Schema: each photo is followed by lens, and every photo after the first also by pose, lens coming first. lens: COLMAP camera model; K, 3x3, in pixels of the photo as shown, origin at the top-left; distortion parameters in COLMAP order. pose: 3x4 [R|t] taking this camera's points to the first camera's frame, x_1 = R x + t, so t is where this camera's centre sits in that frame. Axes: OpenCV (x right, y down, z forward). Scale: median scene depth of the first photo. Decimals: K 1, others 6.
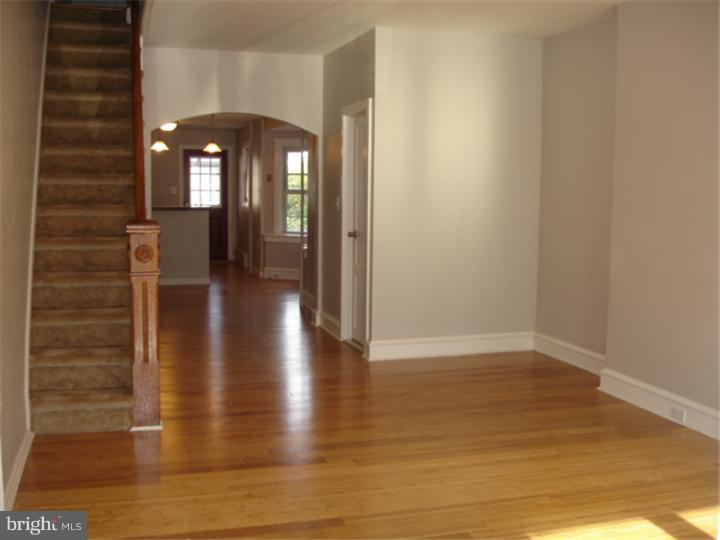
lens RADIAL K [[798.4, 0, 389.4], [0, 798.4, 277.5], [0, 0, 1]] dist [-0.107334, 0.000000]
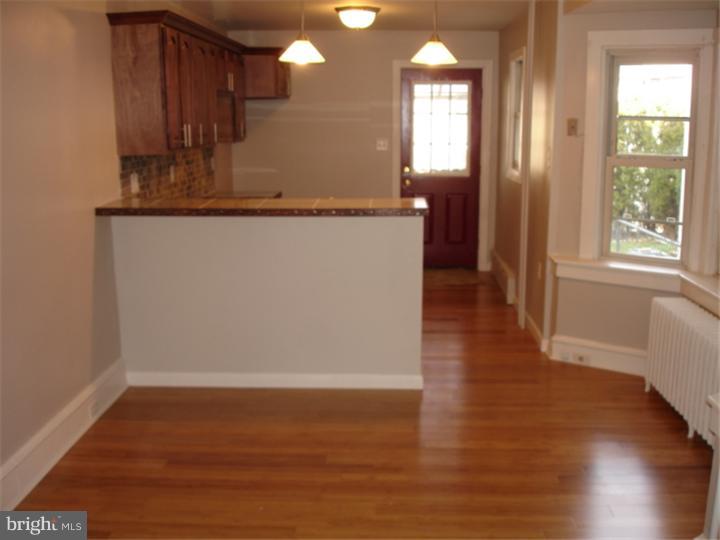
lens RADIAL K [[798.4, 0, 355.4], [0, 798.4, 270.4], [0, 0, 1]] dist [-0.107334, 0.000000]
pose [[0.932134, 0.049678, -0.358690, -0.104330], [-0.021277, 0.996347, 0.082701, -0.080811], [0.361488, -0.069457, 0.929786, 0.561270]]
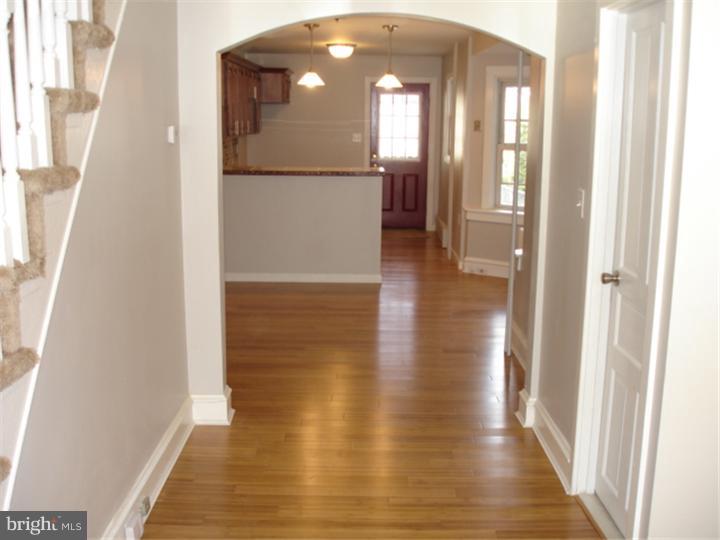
lens RADIAL K [[798.4, 0, 362.3], [0, 798.4, 273.2], [0, 0, 1]] dist [-0.107334, 0.000000]
pose [[0.947122, 0.056444, -0.315871, -0.023161], [-0.031071, 0.995914, 0.084799, -0.053882], [0.319366, -0.070500, 0.945005, 0.321193]]
